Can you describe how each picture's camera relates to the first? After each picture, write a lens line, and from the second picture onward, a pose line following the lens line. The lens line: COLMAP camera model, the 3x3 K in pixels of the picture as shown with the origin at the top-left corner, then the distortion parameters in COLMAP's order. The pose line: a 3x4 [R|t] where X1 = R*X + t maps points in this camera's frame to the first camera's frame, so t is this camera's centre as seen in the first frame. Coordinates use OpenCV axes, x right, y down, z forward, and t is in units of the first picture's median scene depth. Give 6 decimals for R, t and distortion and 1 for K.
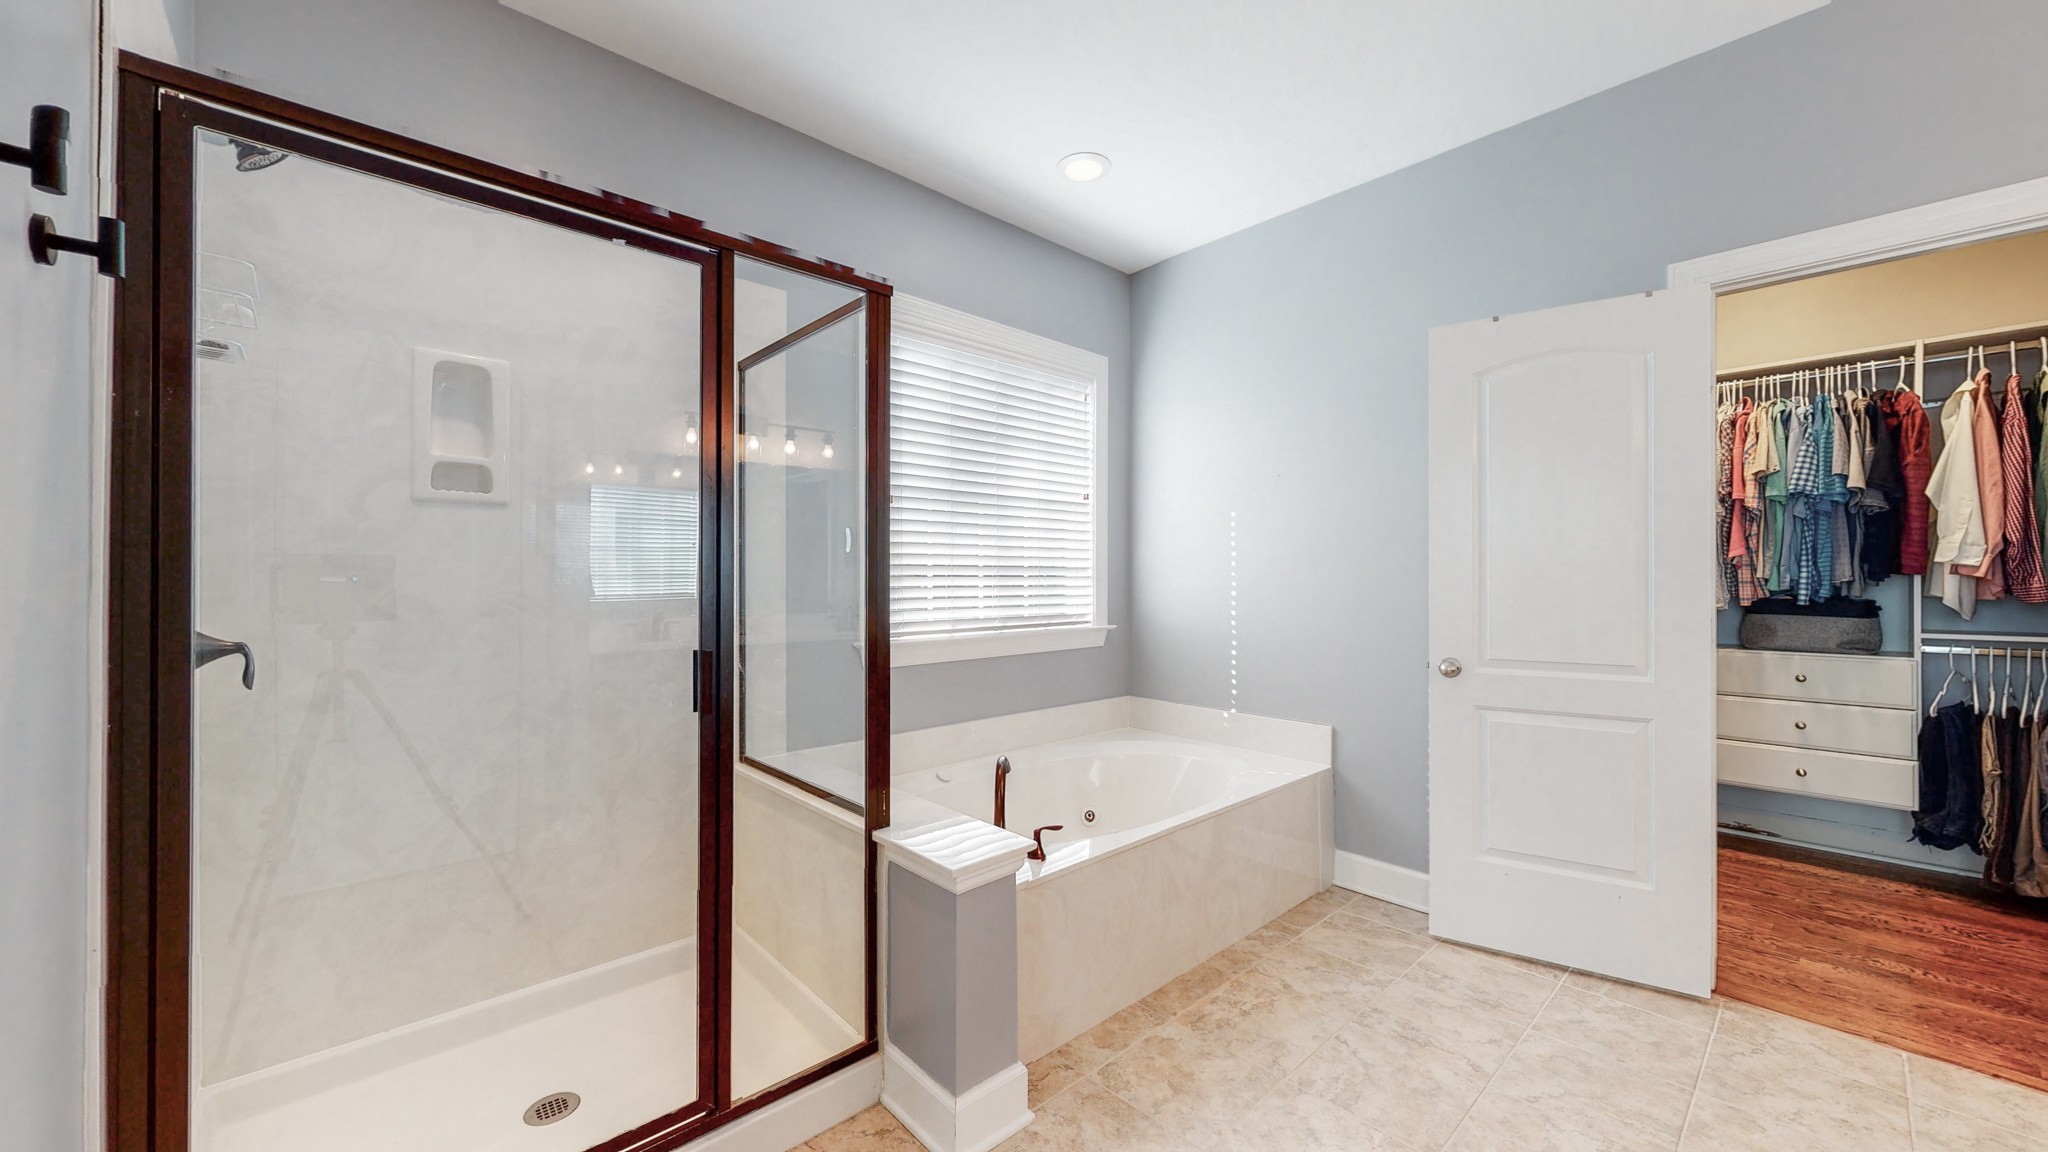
lens RADIAL K [[753.6, 0, 1022.9], [0, 753.6, 577.6], [0, 0, 1]] dist [0.002717, -0.001196]
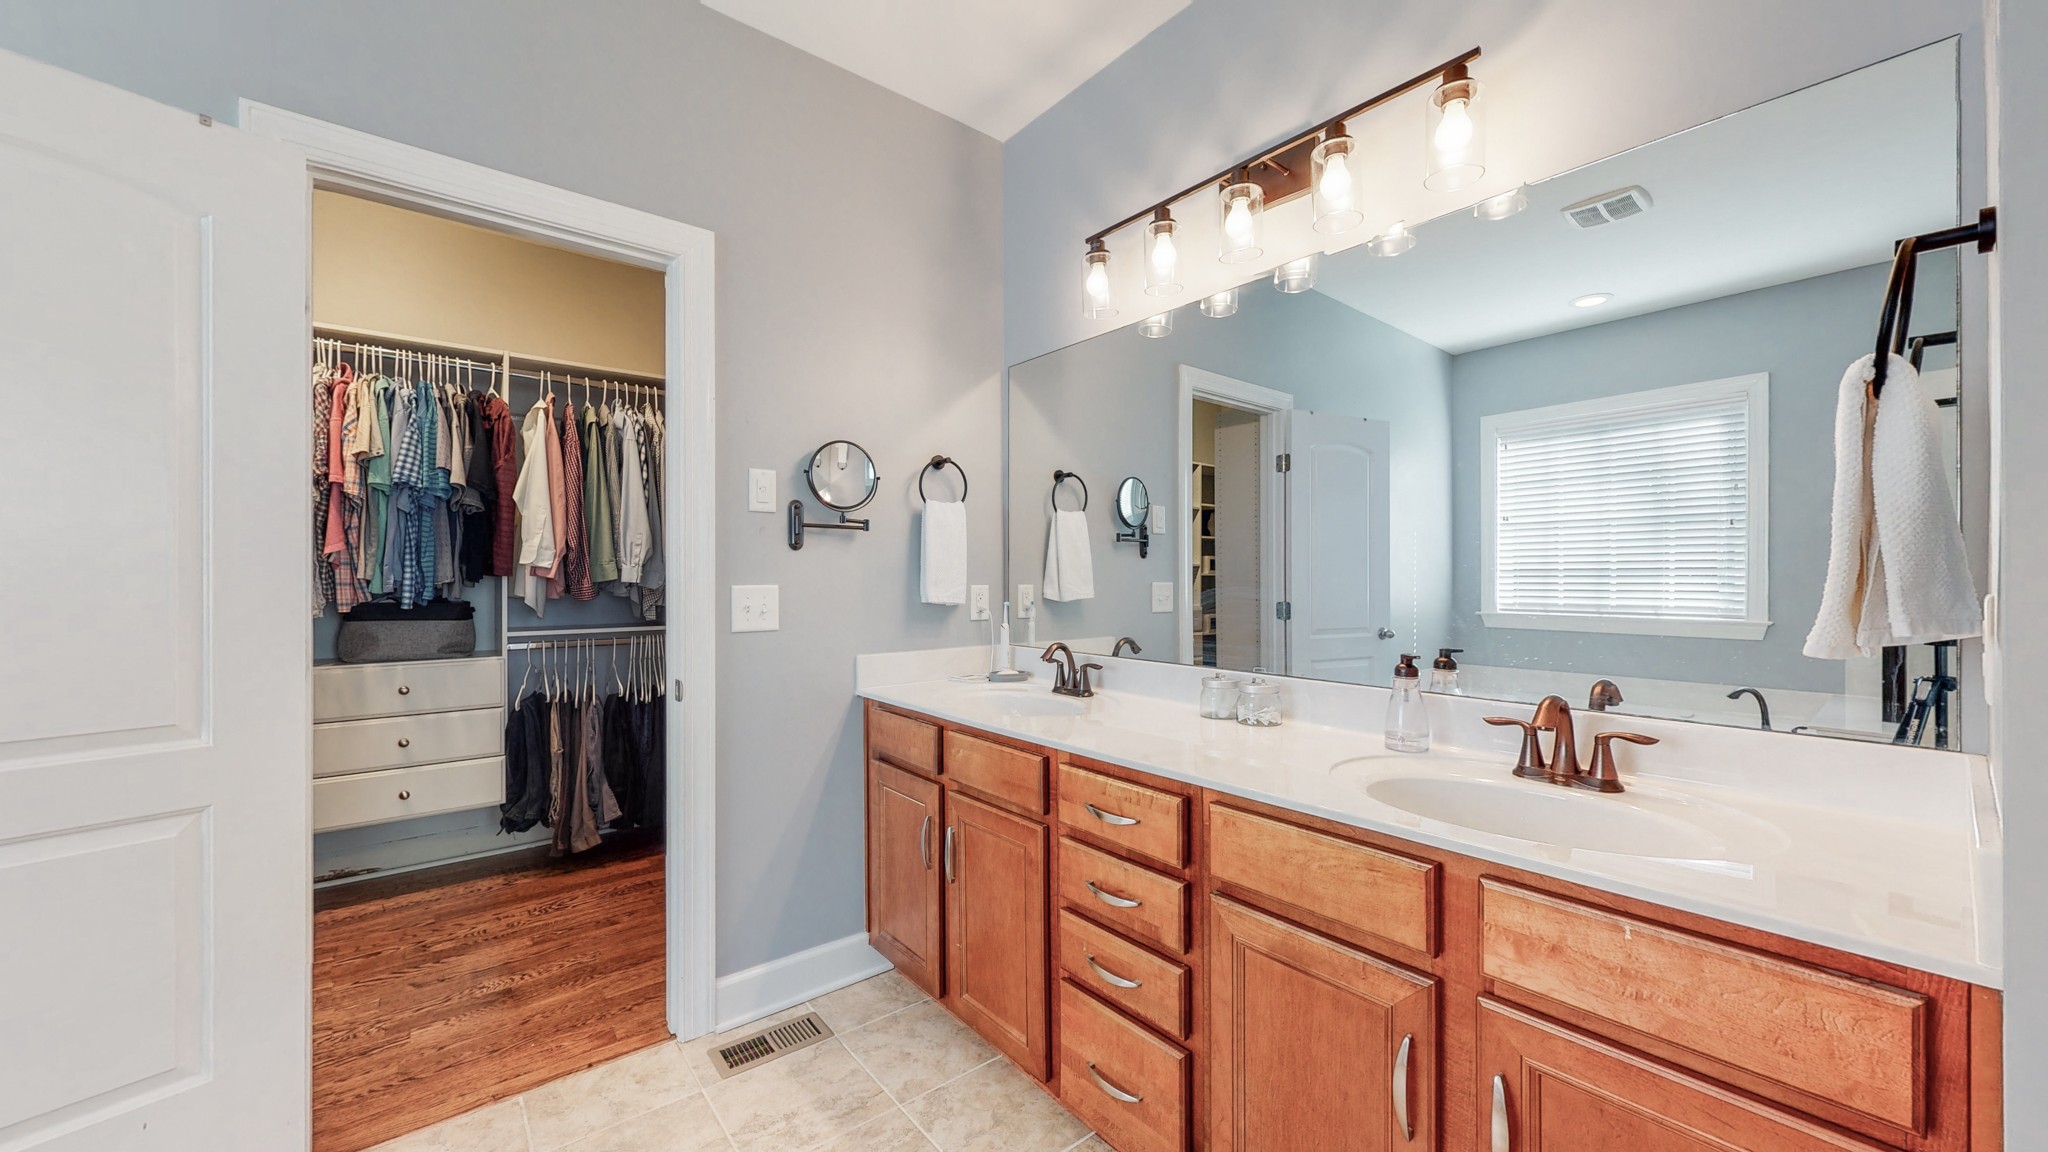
lens RADIAL K [[753.6, 0, 1021.4], [0, 753.6, 578.3], [0, 0, 1]] dist [0.002717, -0.001196]
pose [[0.065210, 0.002939, 0.997867, 0.191401], [-0.000042, 0.999996, -0.002943, 0.002408], [-0.997872, 0.000150, 0.065210, 0.218563]]
